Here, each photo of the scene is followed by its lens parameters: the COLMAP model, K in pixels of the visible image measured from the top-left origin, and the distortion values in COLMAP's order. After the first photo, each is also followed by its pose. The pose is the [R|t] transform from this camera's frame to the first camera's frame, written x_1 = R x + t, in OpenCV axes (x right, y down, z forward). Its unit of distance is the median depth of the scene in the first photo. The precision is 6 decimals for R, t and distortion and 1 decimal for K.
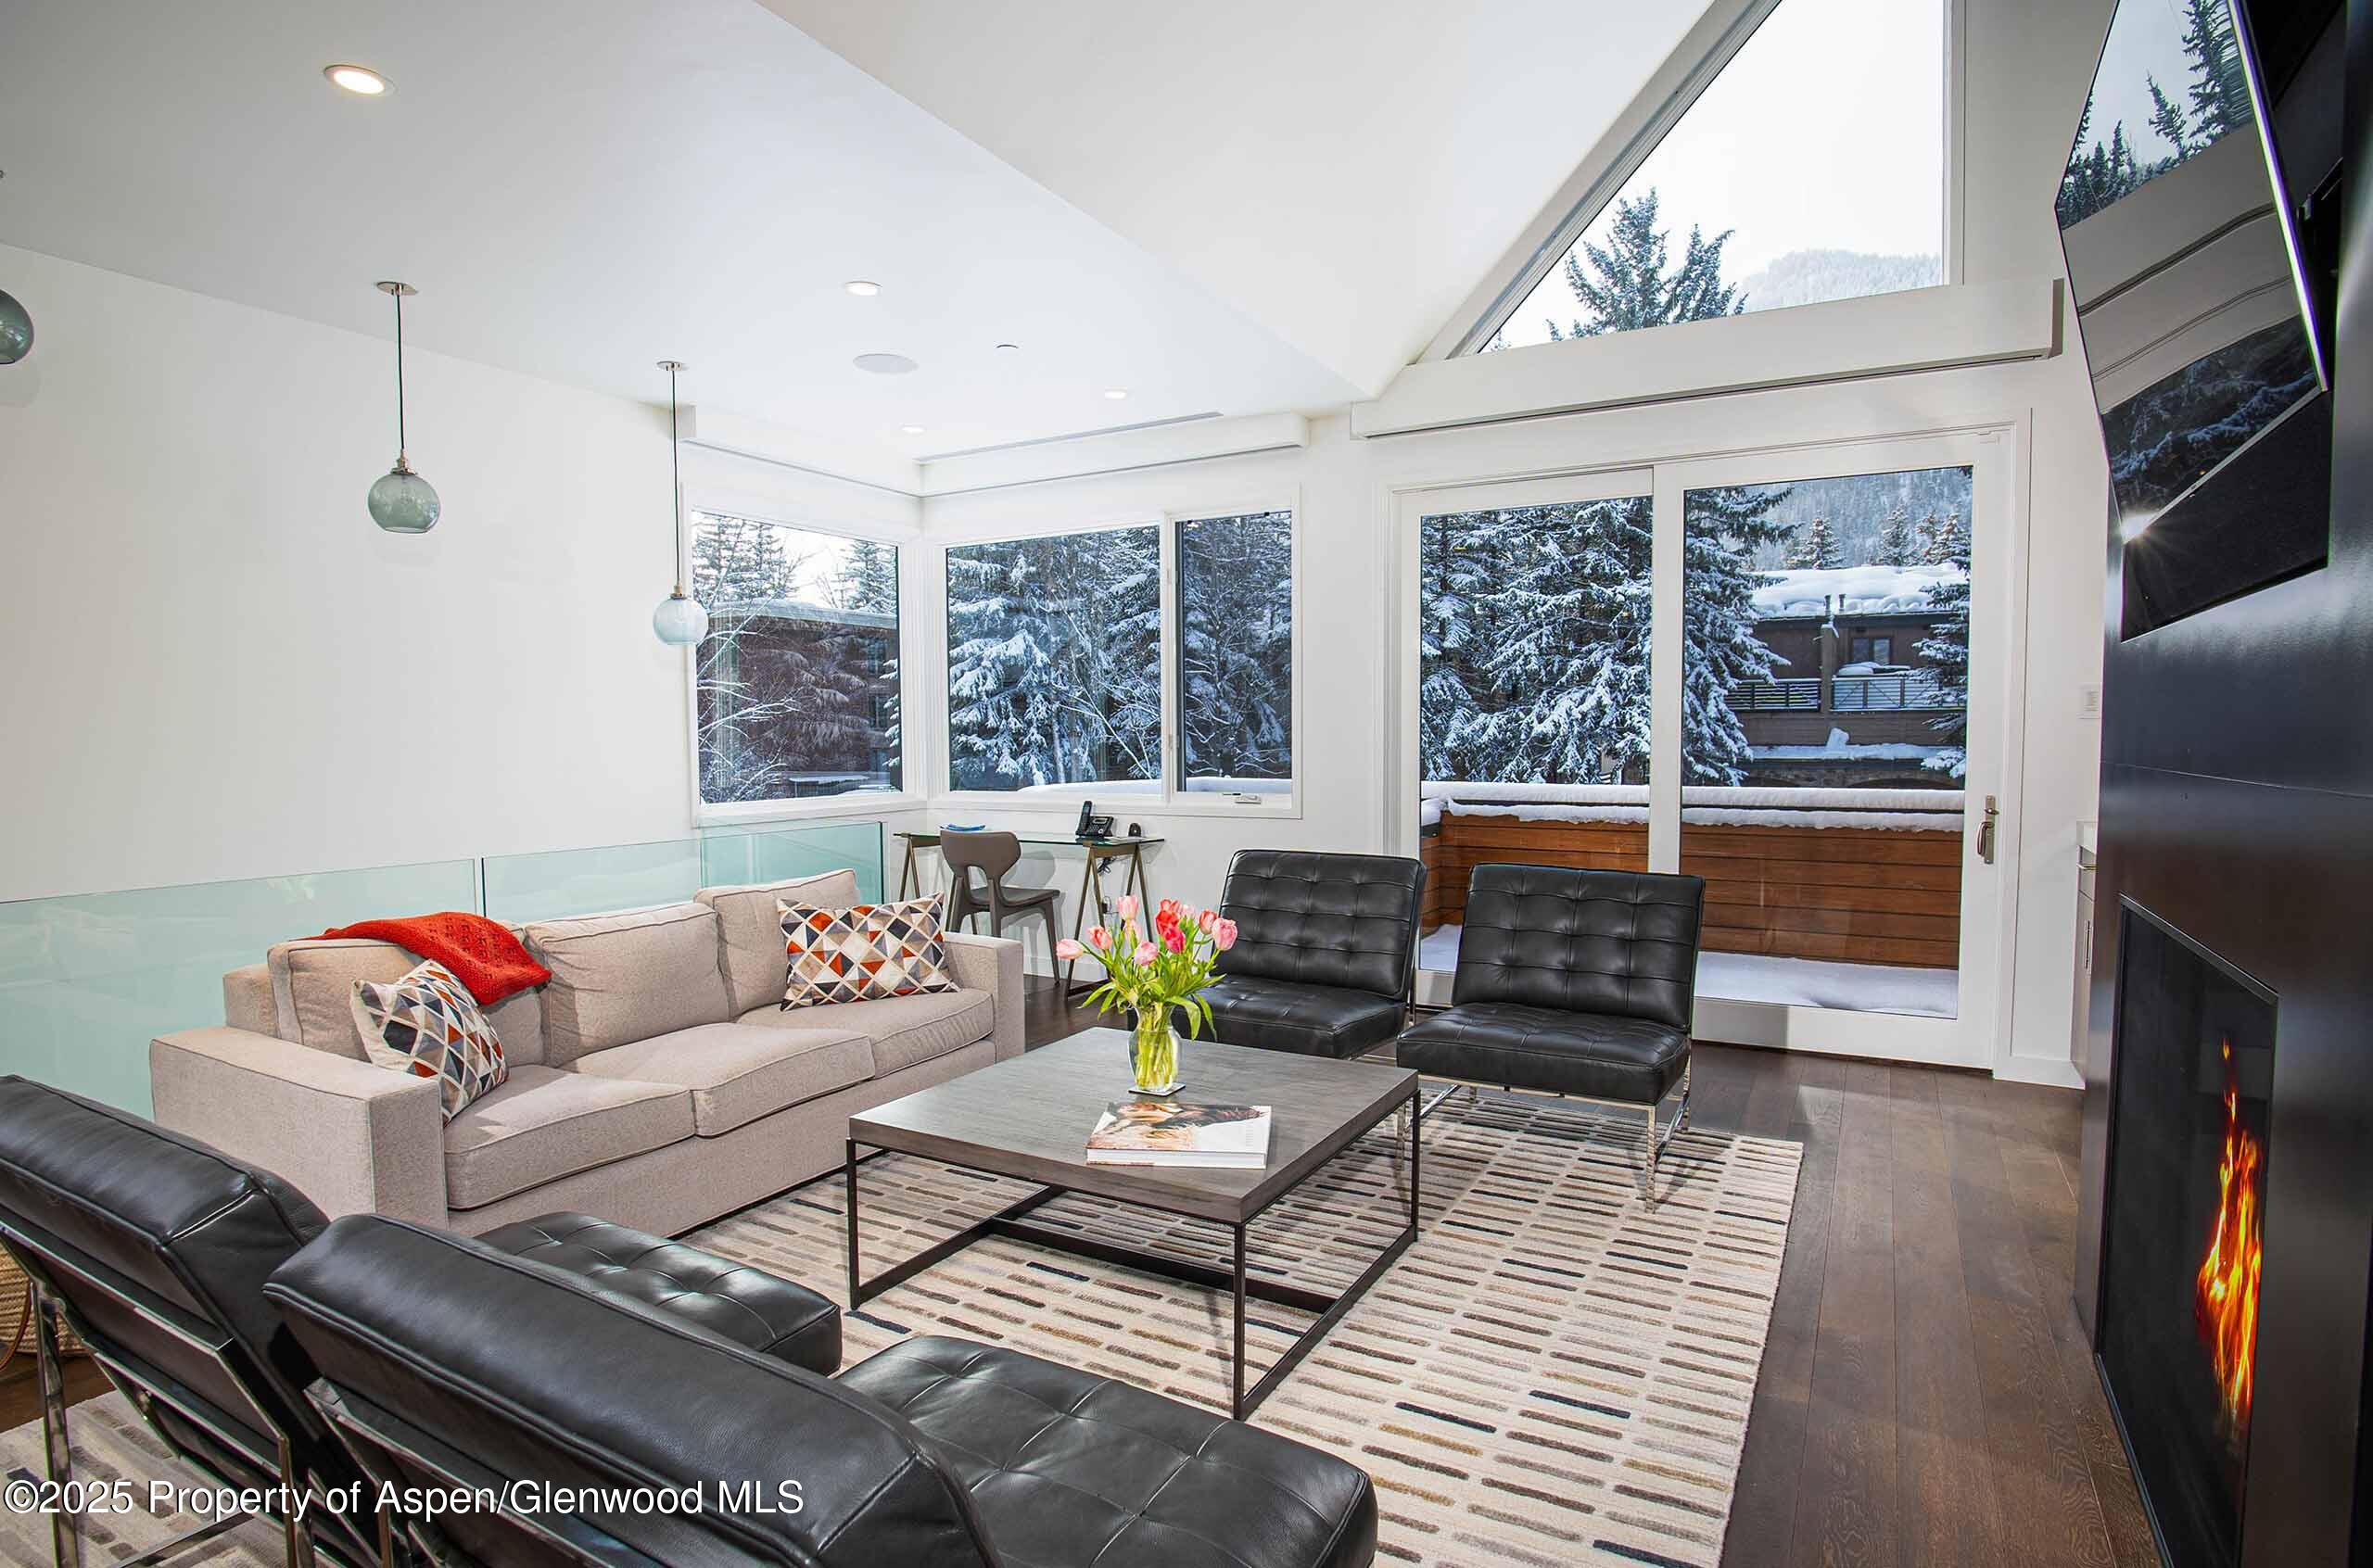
lens RADIAL K [[1240.7, 0, 1192.9], [0, 1240.7, 812.9], [0, 0, 1]] dist [-0.030560, -0.000405]
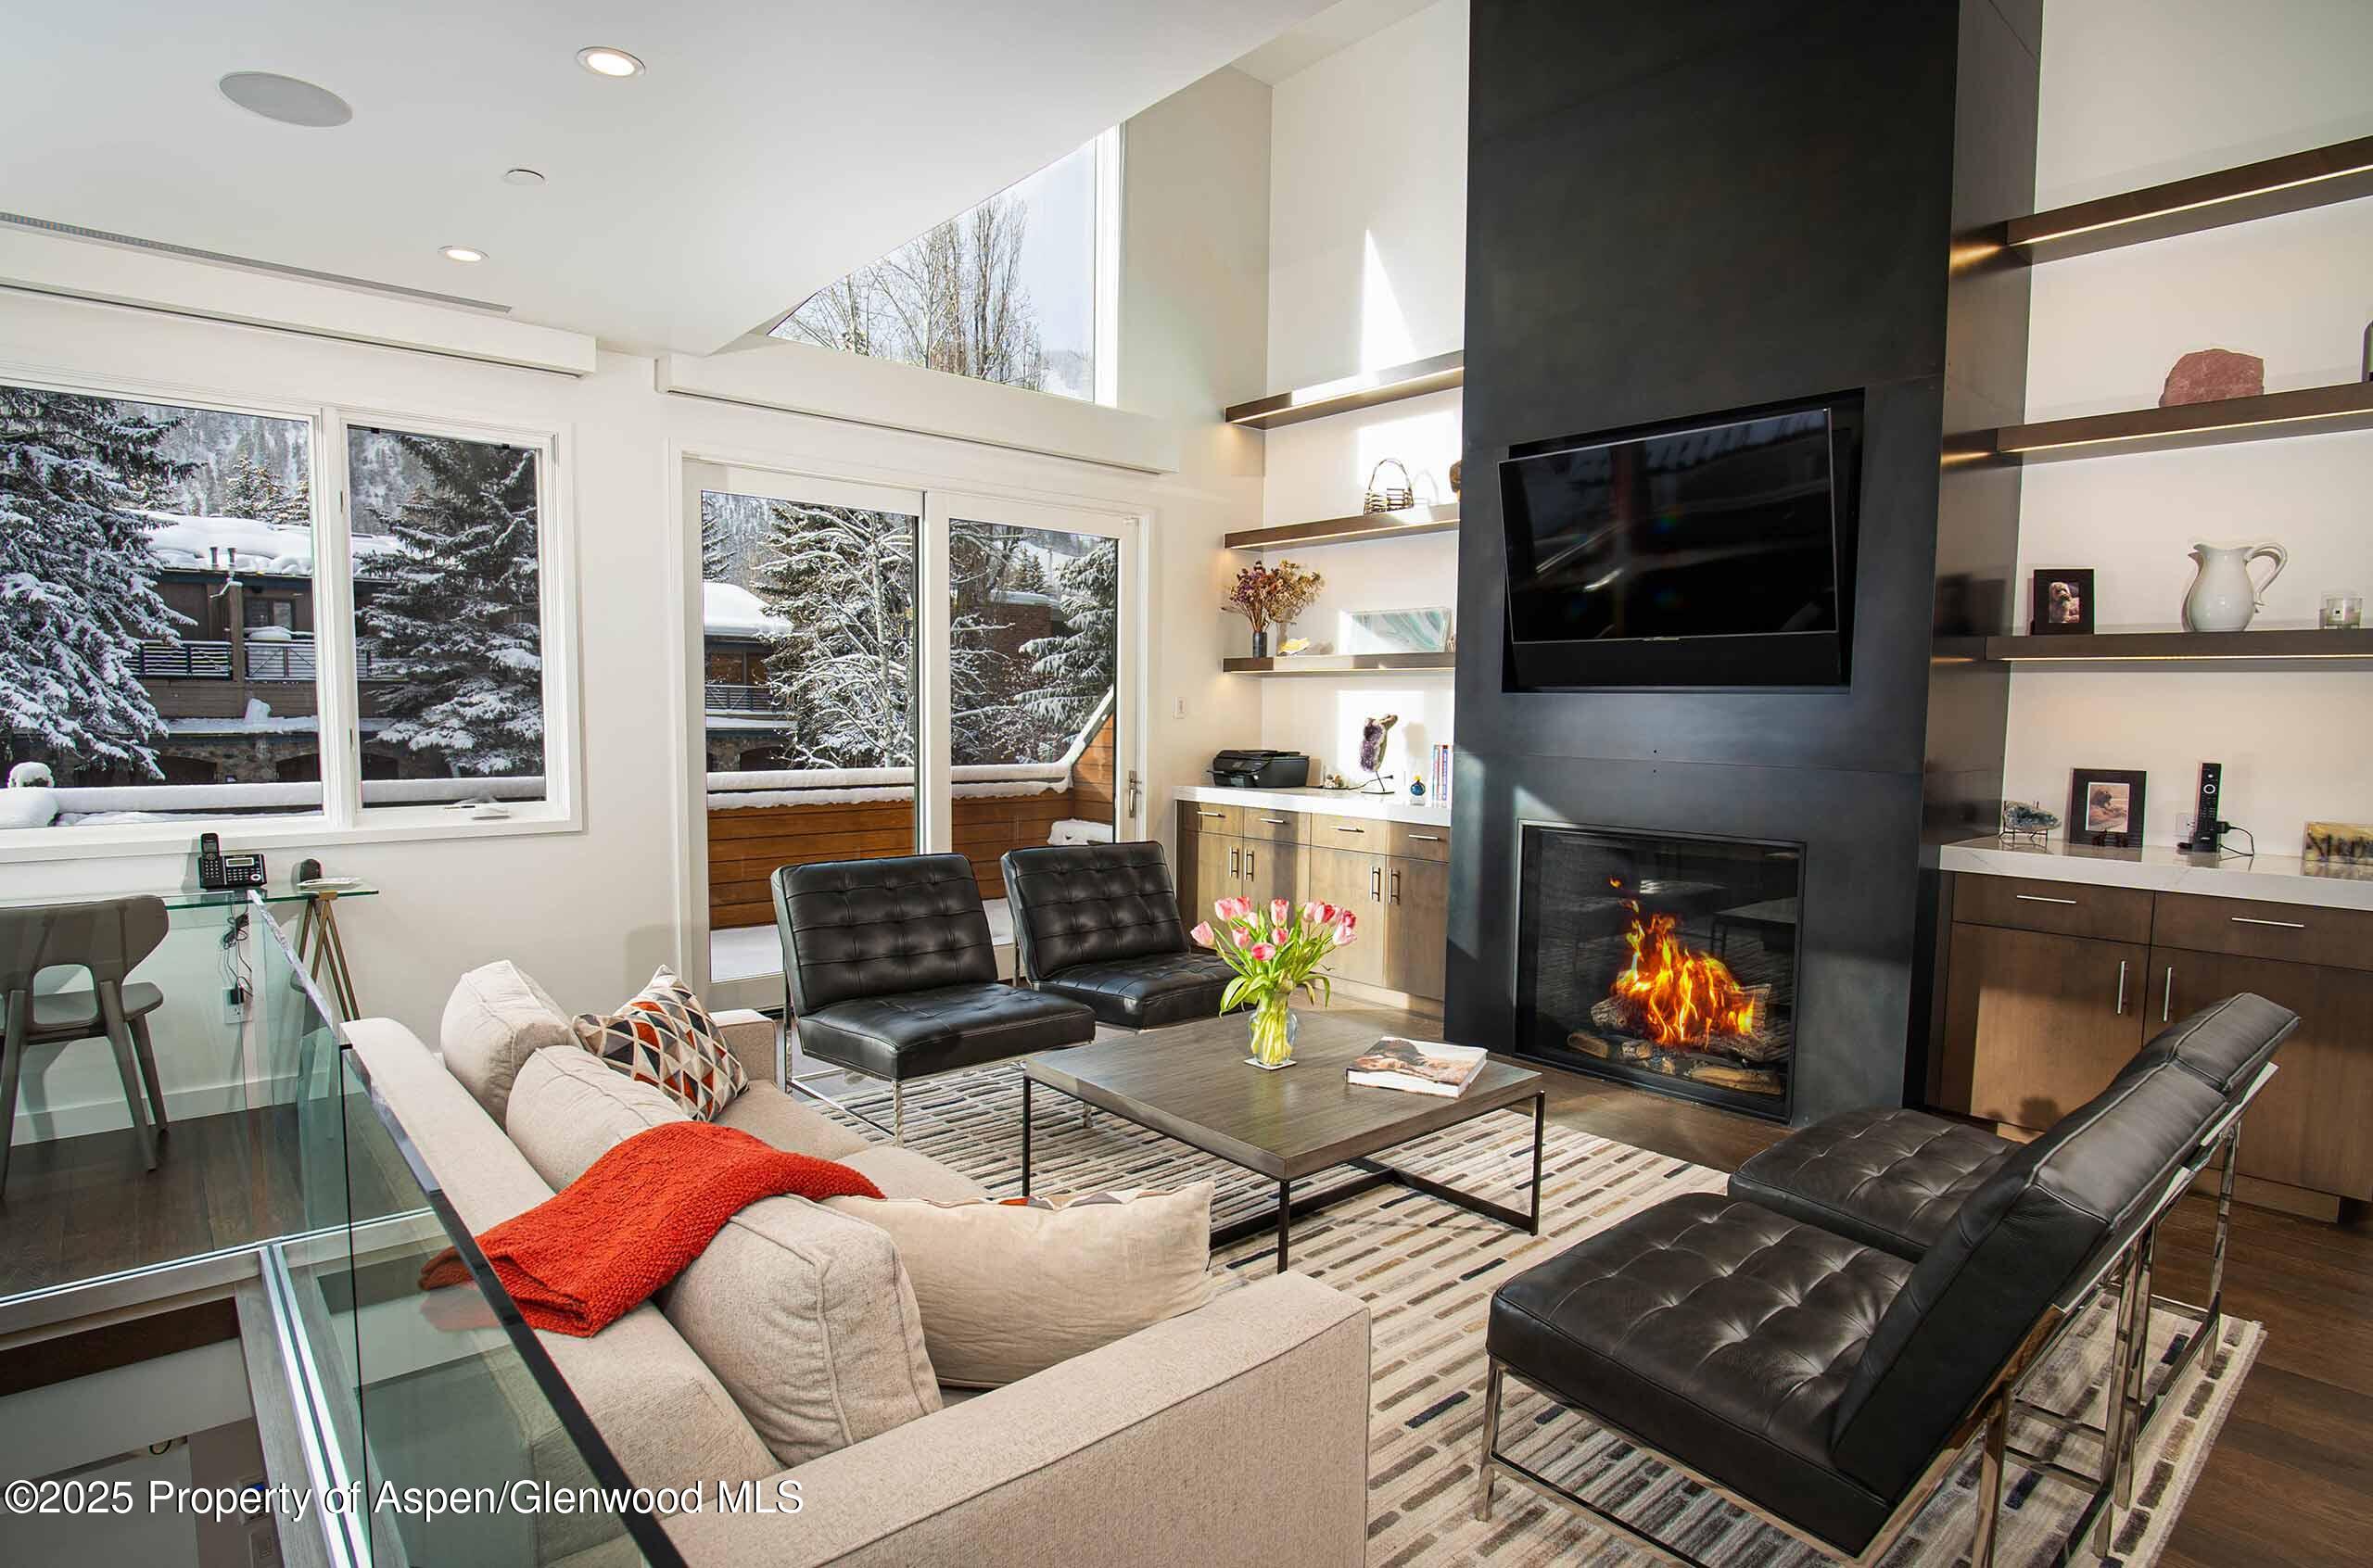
lens RADIAL K [[1240.7, 0, 1192.9], [0, 1240.7, 812.9], [0, 0, 1]] dist [-0.030560, -0.000405]
pose [[0.335509, -0.072621, 0.939234, -0.094880], [0.048088, 0.997045, 0.059913, -0.006298], [-0.940809, 0.025065, 0.338009, 0.059796]]
